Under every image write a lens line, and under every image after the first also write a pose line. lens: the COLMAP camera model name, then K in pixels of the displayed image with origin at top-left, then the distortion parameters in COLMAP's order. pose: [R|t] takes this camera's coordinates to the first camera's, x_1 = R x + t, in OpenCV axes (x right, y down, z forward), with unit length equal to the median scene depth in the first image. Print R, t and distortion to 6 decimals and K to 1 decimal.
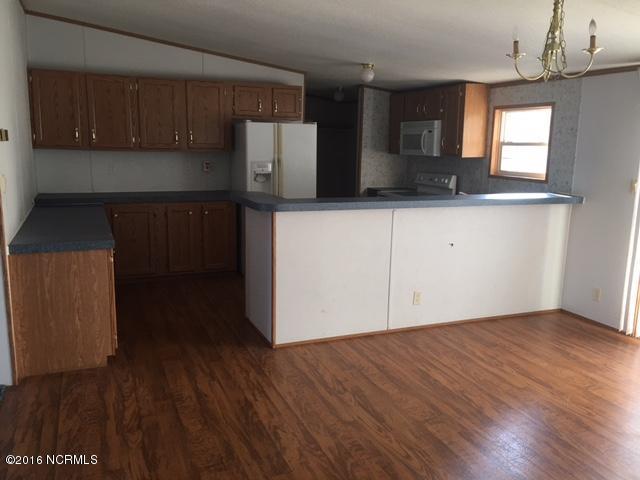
lens RADIAL K [[536.8, 0, 320.0], [0, 536.8, 240.0], [0, 0, 1]] dist [0.079894, -0.103132]
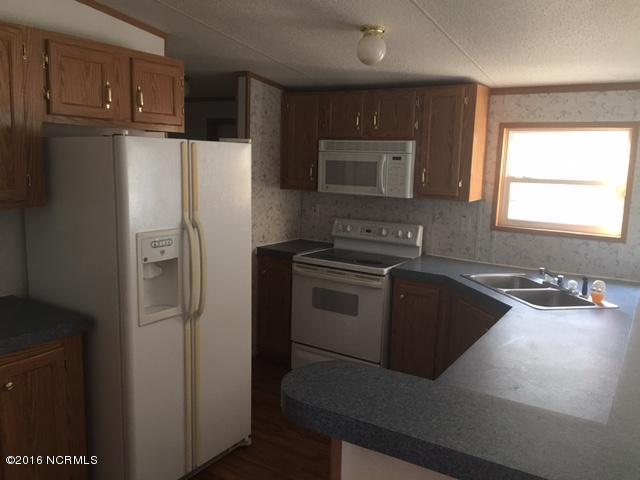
lens RADIAL K [[536.8, 0, 320.0], [0, 536.8, 240.0], [0, 0, 1]] dist [0.079894, -0.103132]
pose [[0.823415, -0.080118, 0.561755, -0.232379], [0.087514, 0.996068, 0.013783, -0.132772], [-0.560651, 0.037813, 0.827189, 0.582461]]
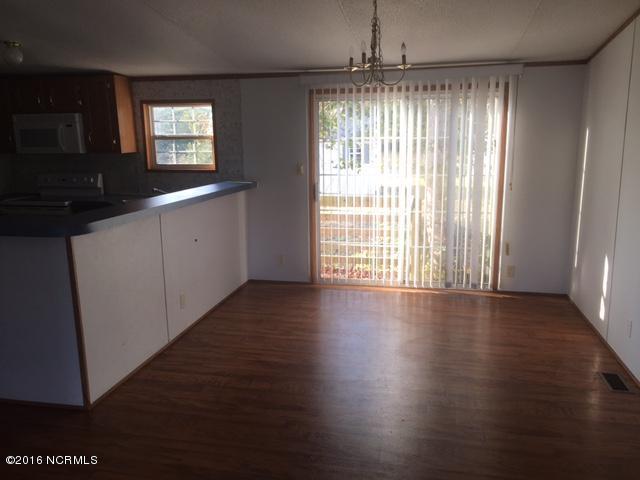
lens RADIAL K [[536.8, 0, 320.0], [0, 536.8, 240.0], [0, 0, 1]] dist [0.079894, -0.103132]
pose [[0.578356, -0.181420, 0.795356, -0.318056], [0.169367, 0.980418, 0.100475, -0.040503], [-0.798010, 0.076597, 0.597757, 0.167245]]
